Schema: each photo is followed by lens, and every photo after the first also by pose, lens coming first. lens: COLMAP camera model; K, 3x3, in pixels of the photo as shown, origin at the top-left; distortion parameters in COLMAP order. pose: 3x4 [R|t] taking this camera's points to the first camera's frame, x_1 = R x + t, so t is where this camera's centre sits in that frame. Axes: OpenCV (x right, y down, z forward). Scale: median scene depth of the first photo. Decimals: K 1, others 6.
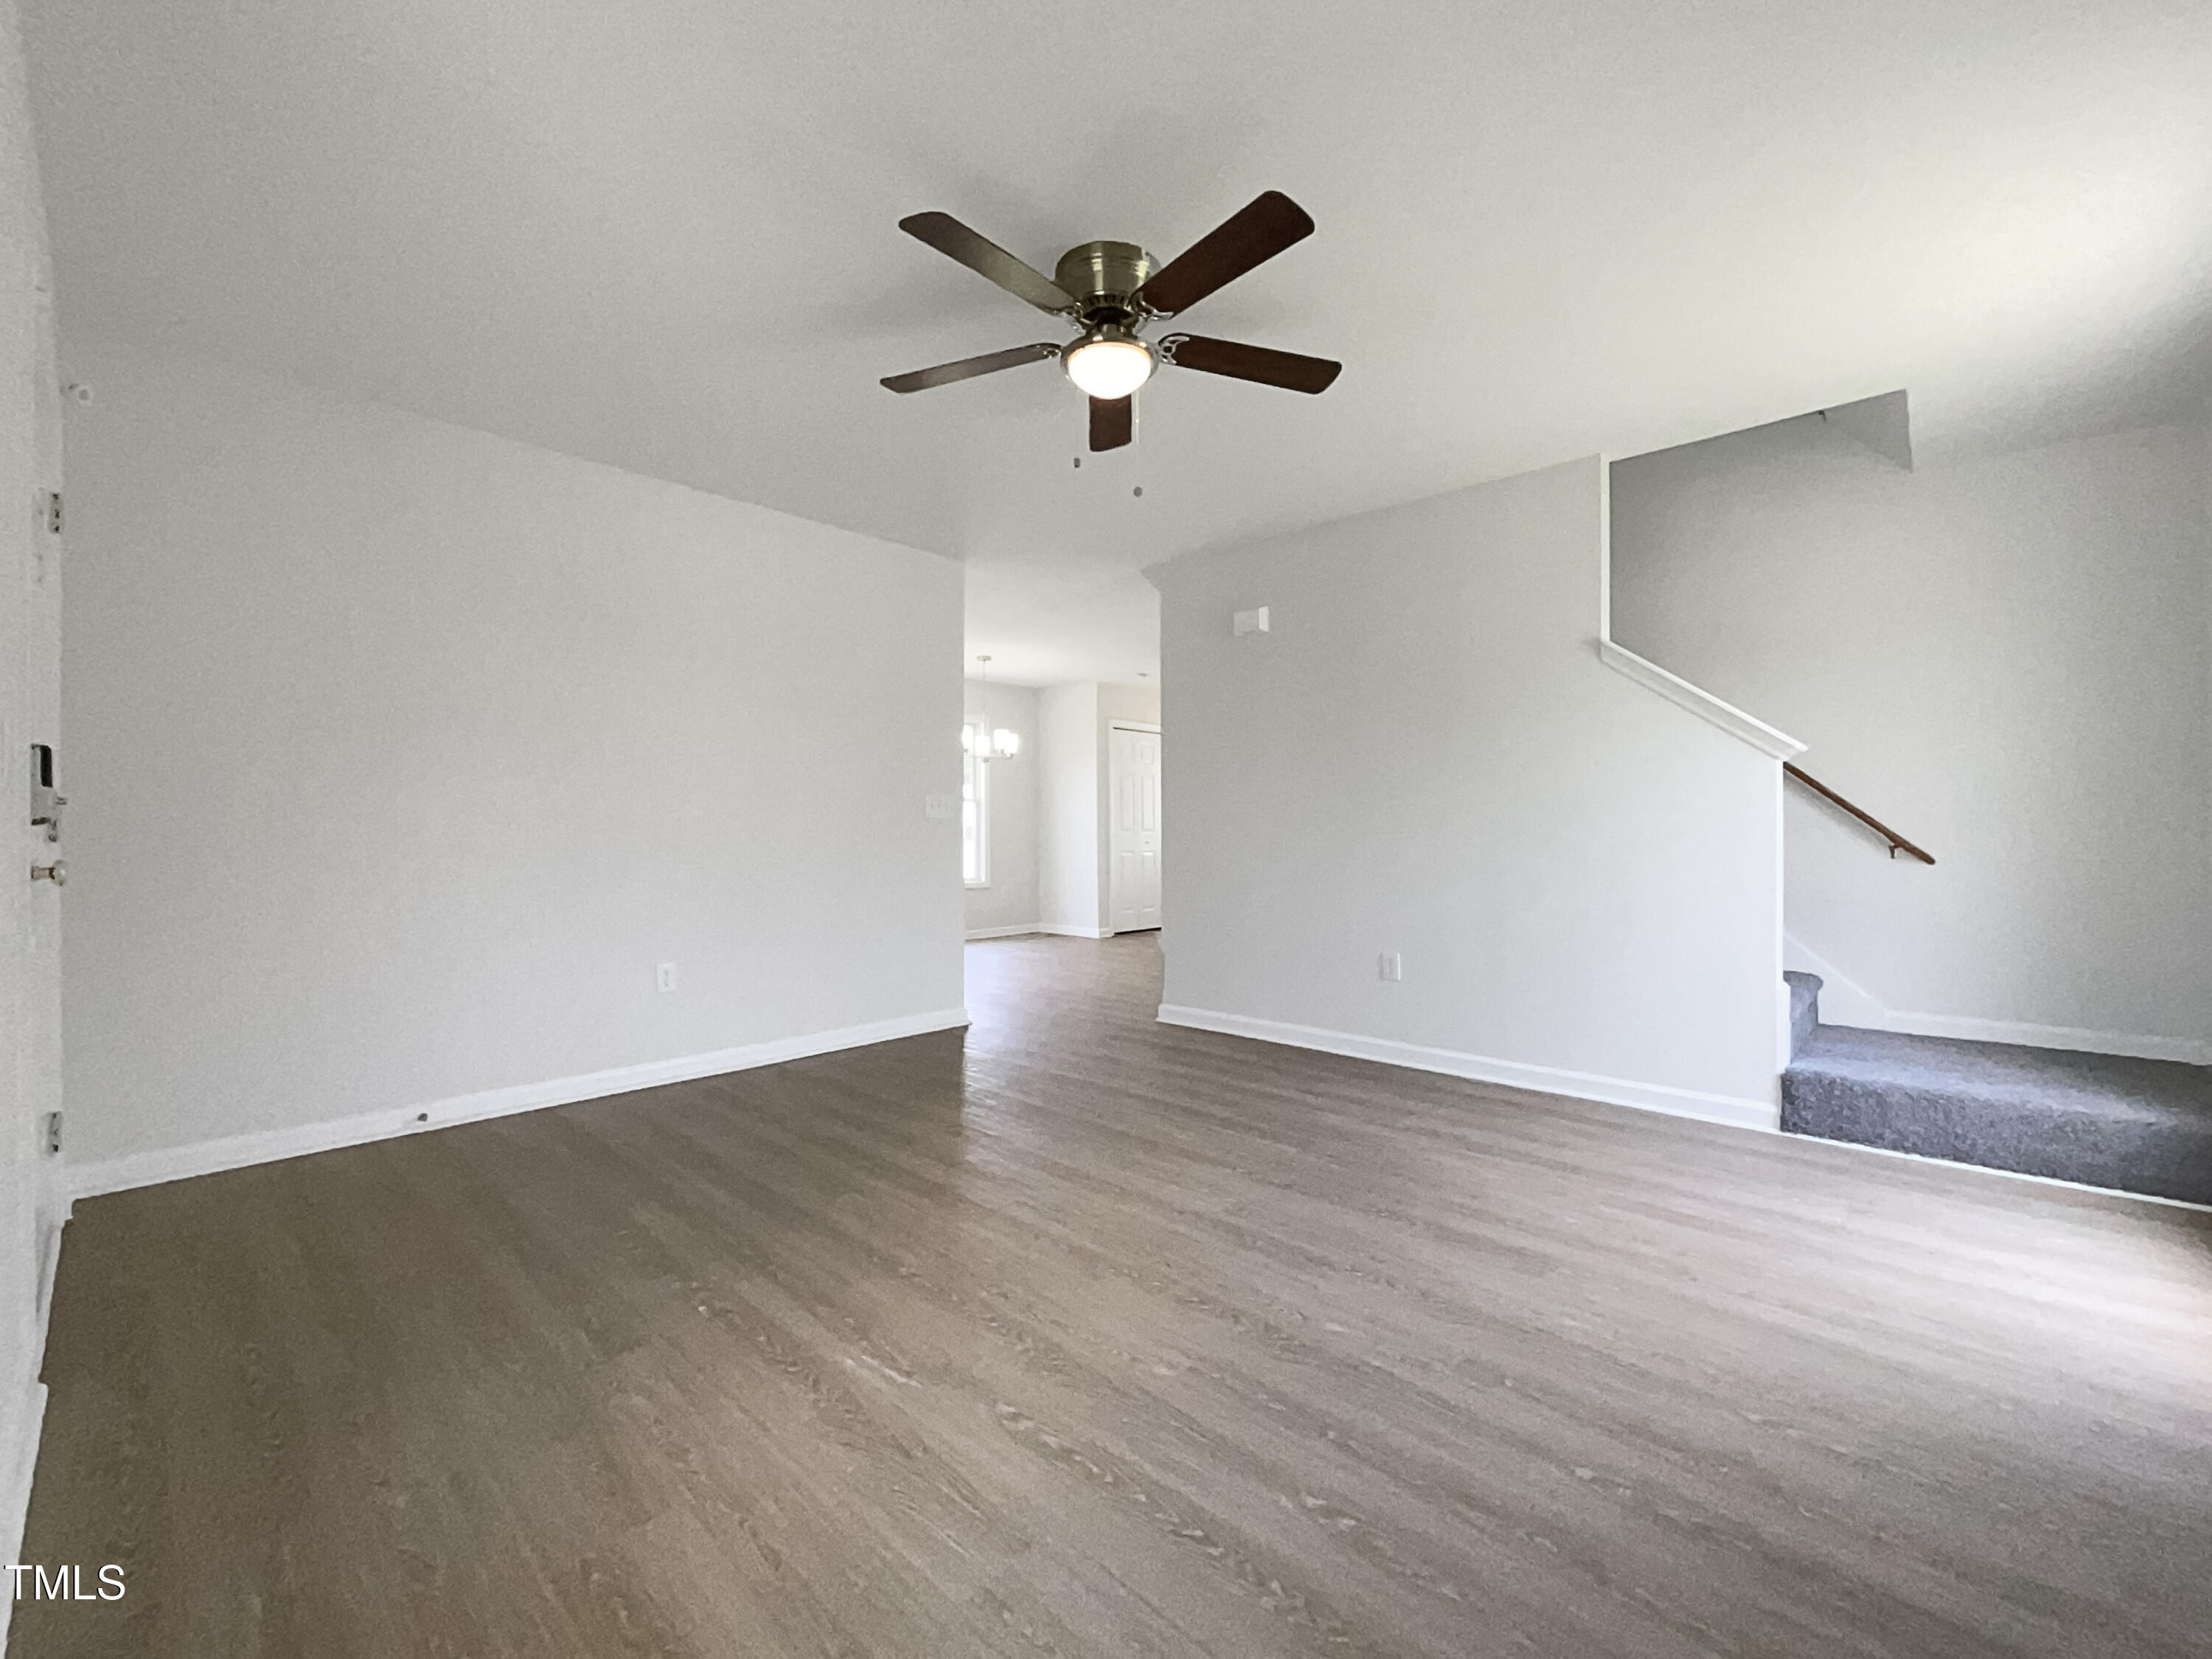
lens RADIAL K [[897.7, 0, 1107.2], [0, 897.7, 832.9], [0, 0, 1]] dist [-0.001149, -0.000381]
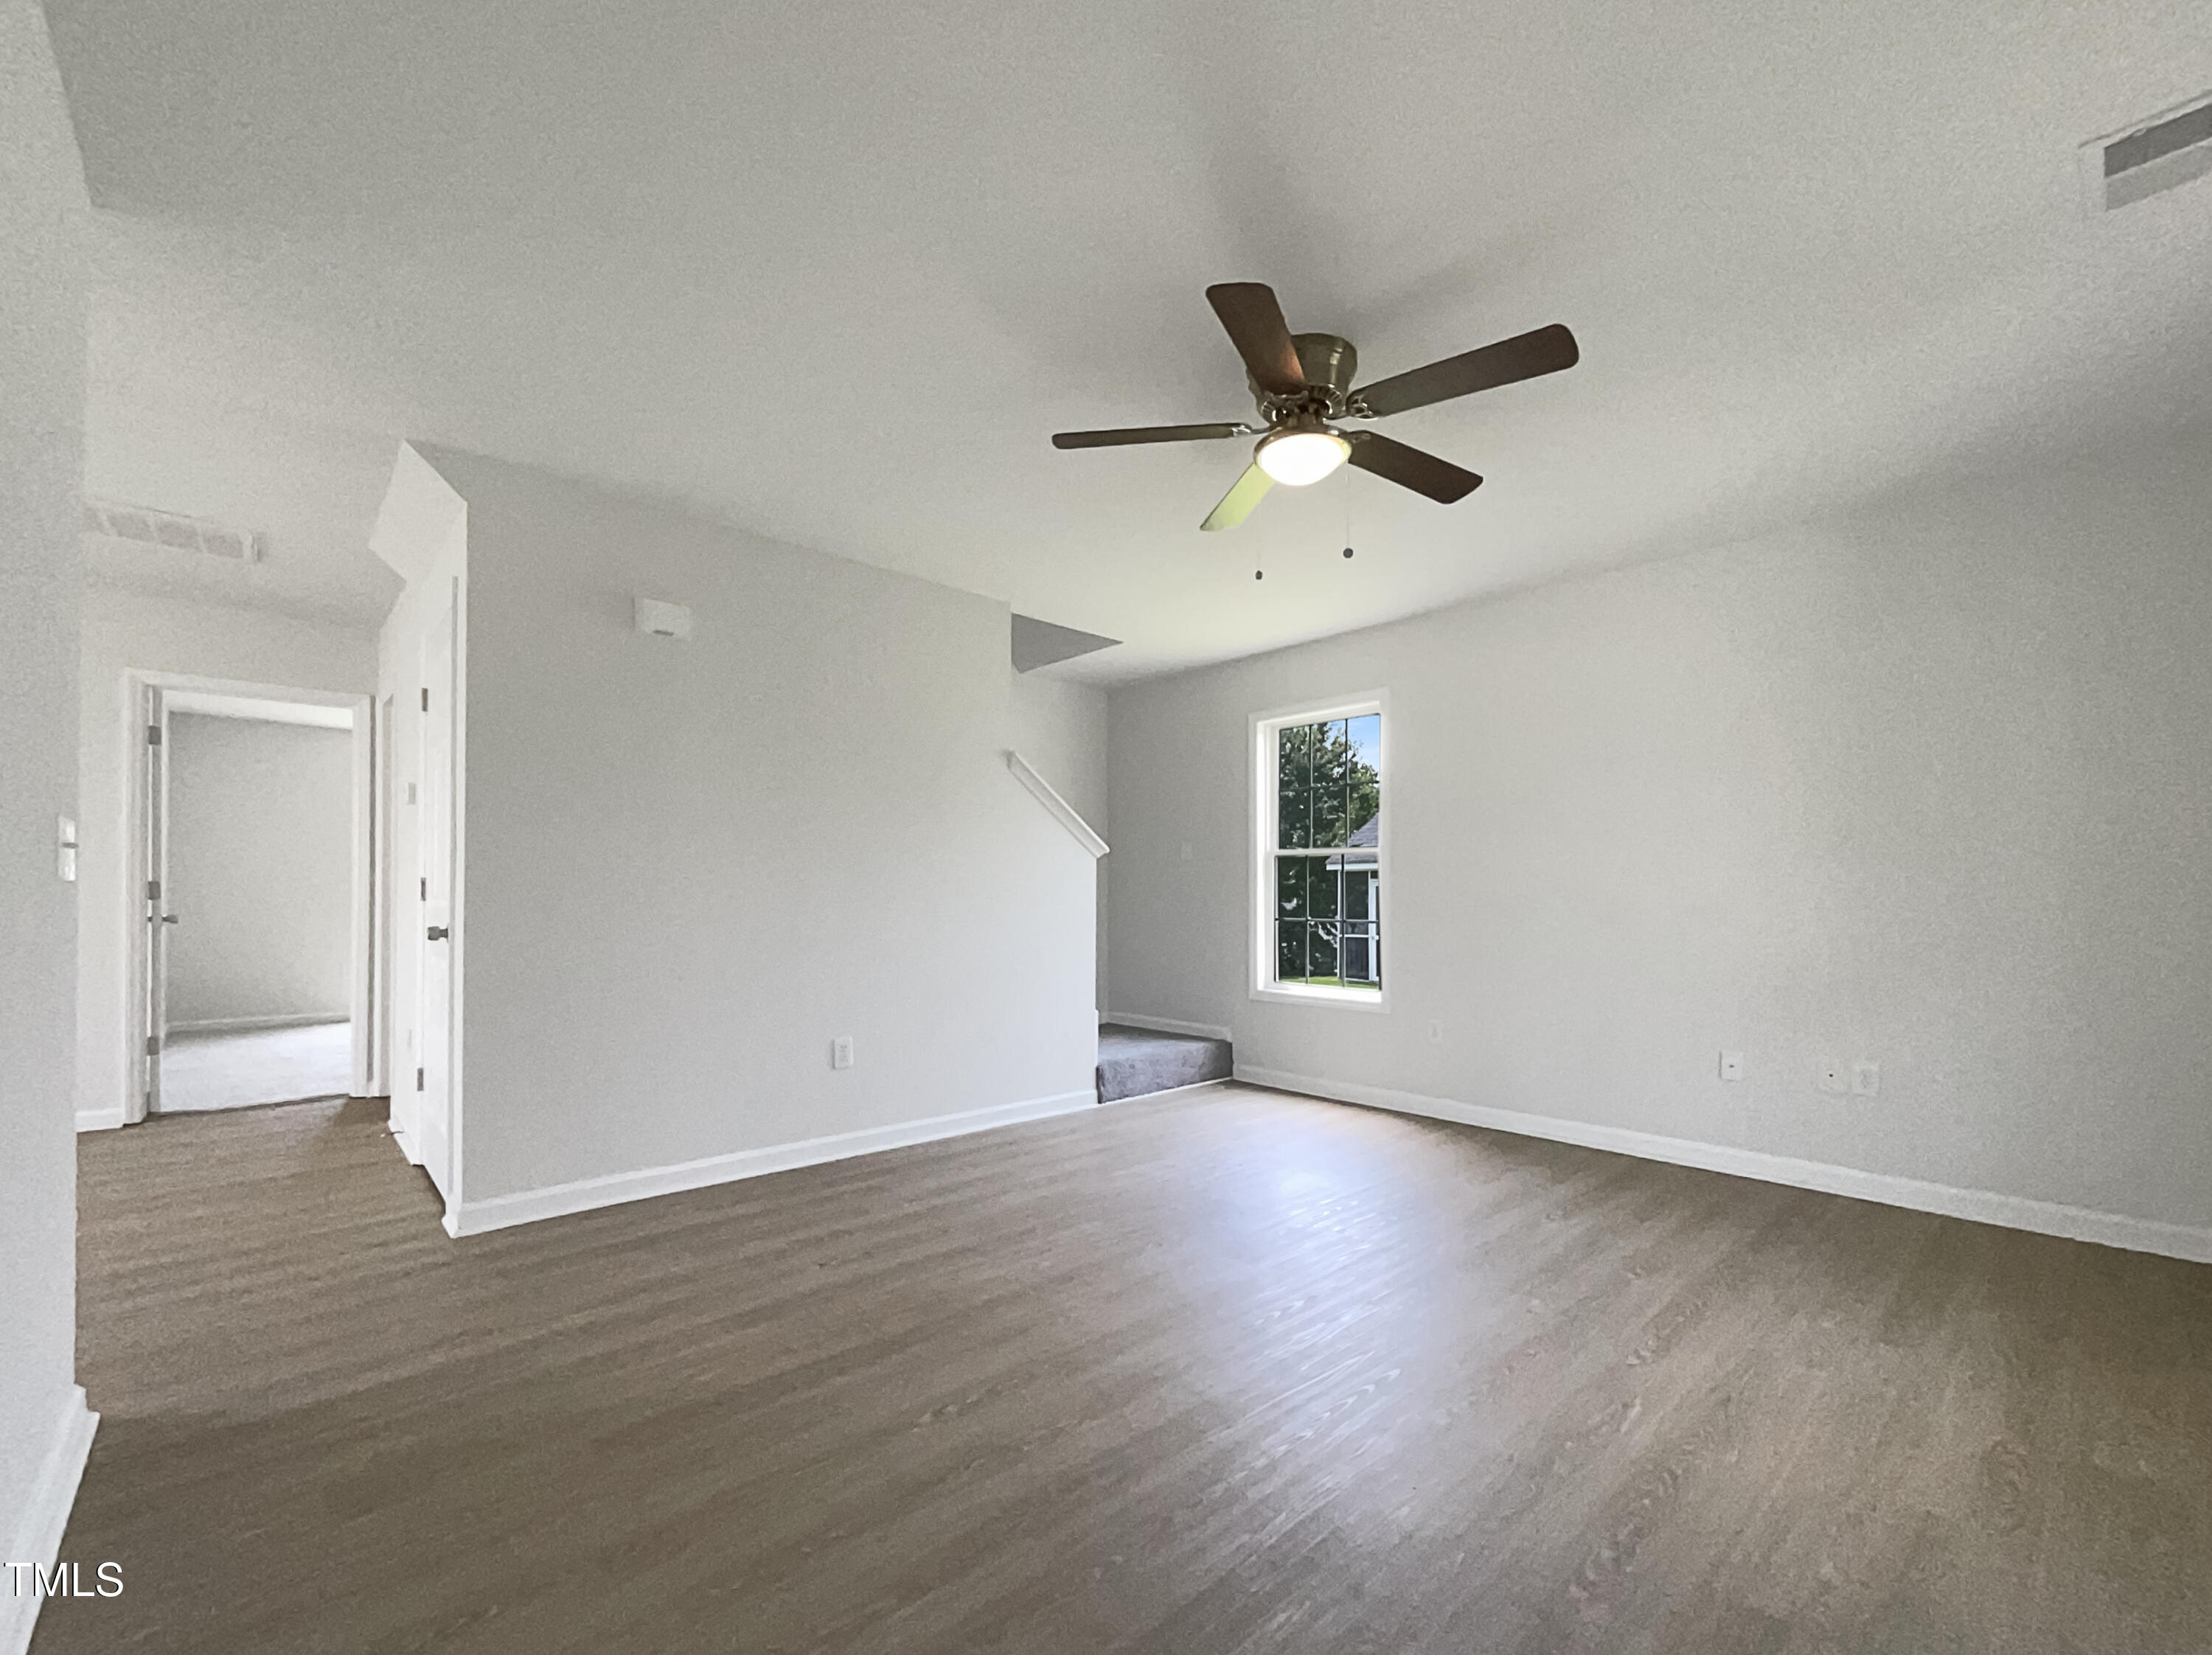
lens RADIAL K [[897.6, 0, 1123.3], [0, 897.6, 874.3], [0, 0, 1]] dist [-0.001149, -0.000381]
pose [[0.097315, 0.028560, 0.994844, -0.714170], [0.003494, 0.999572, -0.029038, -0.008826], [-0.995247, 0.006302, 0.097174, 0.771295]]
